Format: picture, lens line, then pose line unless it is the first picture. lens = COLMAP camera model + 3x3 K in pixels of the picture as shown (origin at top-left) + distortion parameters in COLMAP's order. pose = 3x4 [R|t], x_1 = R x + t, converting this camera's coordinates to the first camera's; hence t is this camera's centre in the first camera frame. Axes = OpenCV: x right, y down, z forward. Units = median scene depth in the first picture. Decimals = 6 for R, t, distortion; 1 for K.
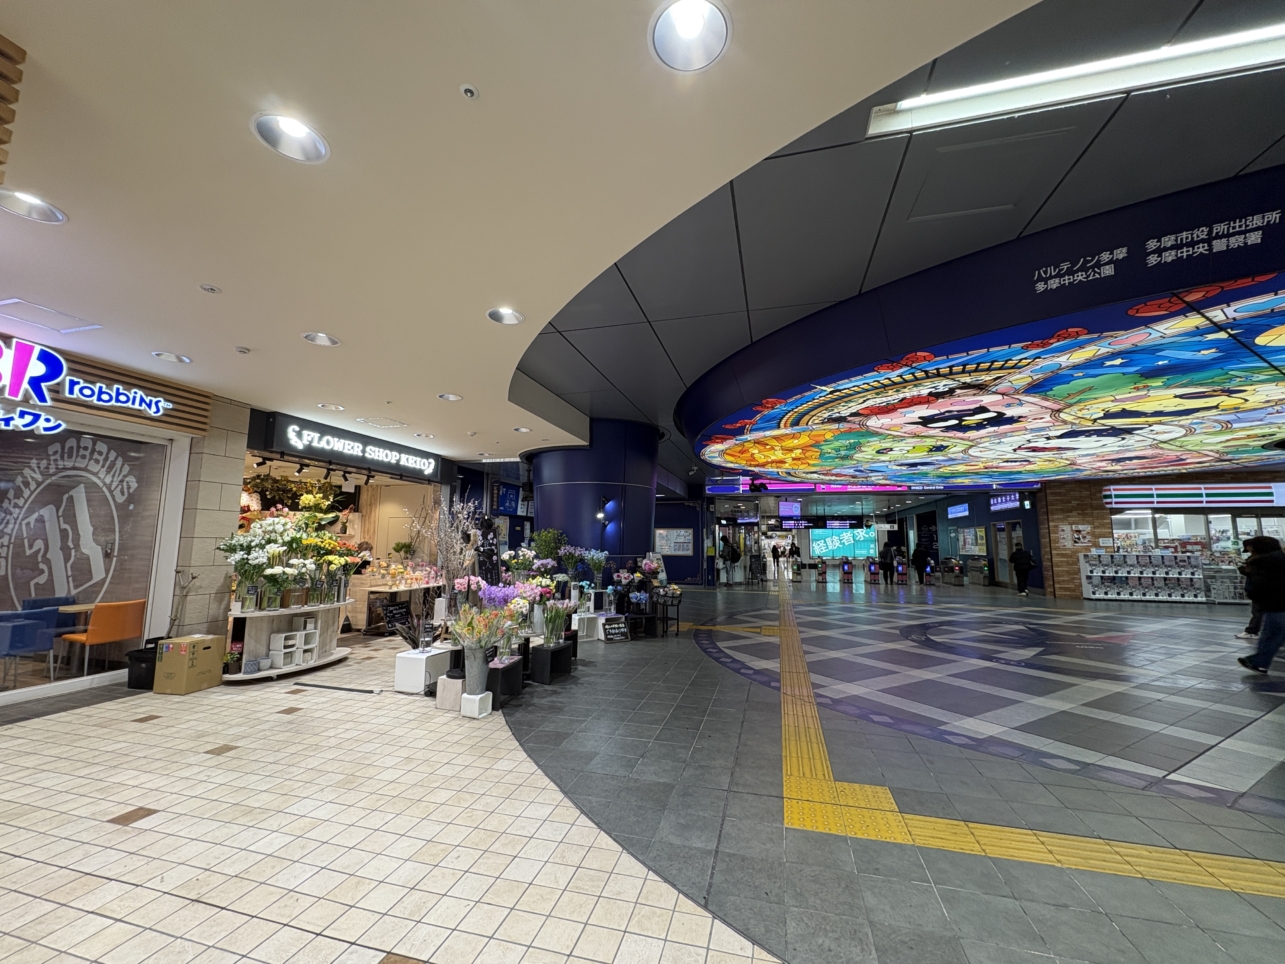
lens RADIAL K [[509.3, 0, 641.4], [0, 509.3, 484.5], [0, 0, 1]] dist [-0.000438, 0.000030]
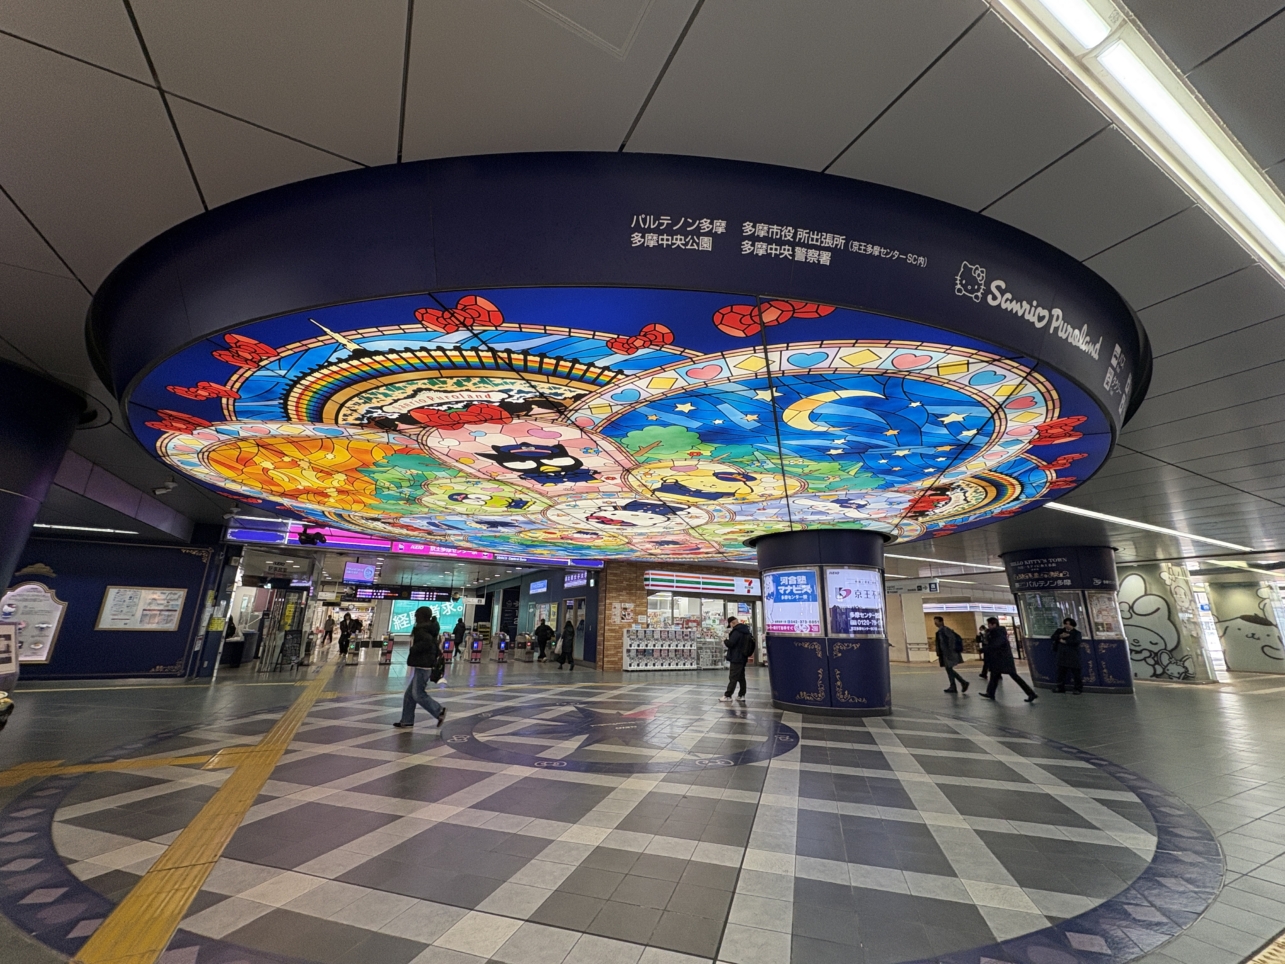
lens RADIAL K [[509.3, 0, 641.3], [0, 509.3, 481.4], [0, 0, 1]] dist [-0.000438, 0.000030]
pose [[0.735698, 0.191483, 0.649679, 0.166761], [-0.093437, 0.978727, -0.182656, 0.032837], [-0.670833, 0.073676, 0.737939, 0.211603]]
